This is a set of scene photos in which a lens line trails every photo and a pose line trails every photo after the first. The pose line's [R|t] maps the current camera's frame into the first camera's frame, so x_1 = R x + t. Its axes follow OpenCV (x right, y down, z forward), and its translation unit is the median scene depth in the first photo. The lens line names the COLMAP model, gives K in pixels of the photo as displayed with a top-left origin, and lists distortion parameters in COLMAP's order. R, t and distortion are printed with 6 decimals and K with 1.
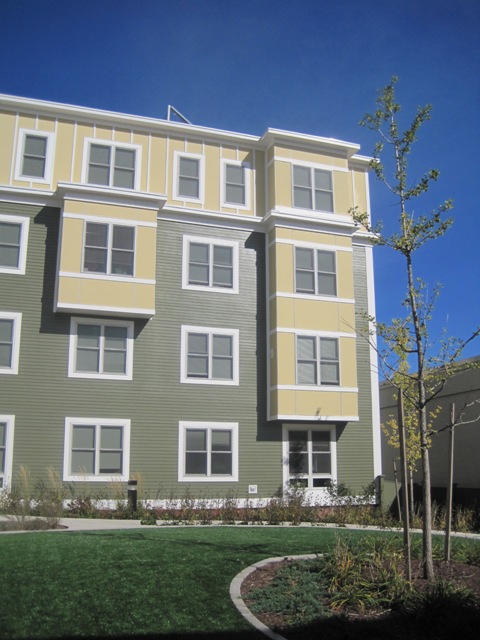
lens RADIAL K [[646.4, 0, 240.0], [0, 646.4, 320.0], [0, 0, 1]] dist [-0.164613, 0.011732]
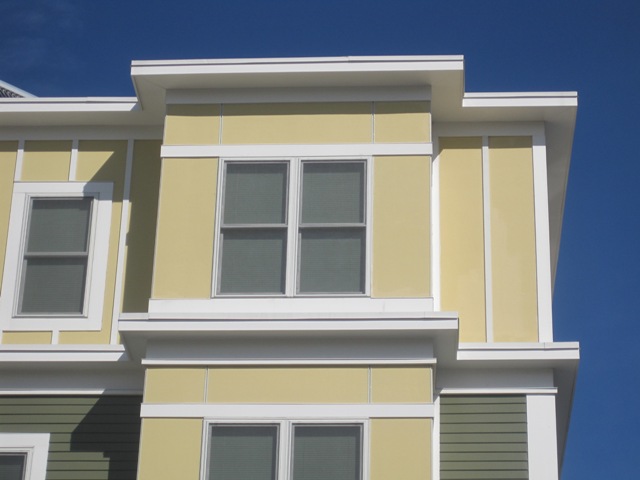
lens RADIAL K [[1926.5, 0, 320.0], [0, 1926.5, 240.0], [0, 0, 1]] dist [0.782771, -0.507072]
pose [[0.908907, -0.160031, -0.385068, 0.467626], [0.062239, 0.965147, -0.254198, 0.036921], [0.412327, 0.207076, 0.887190, 0.173309]]
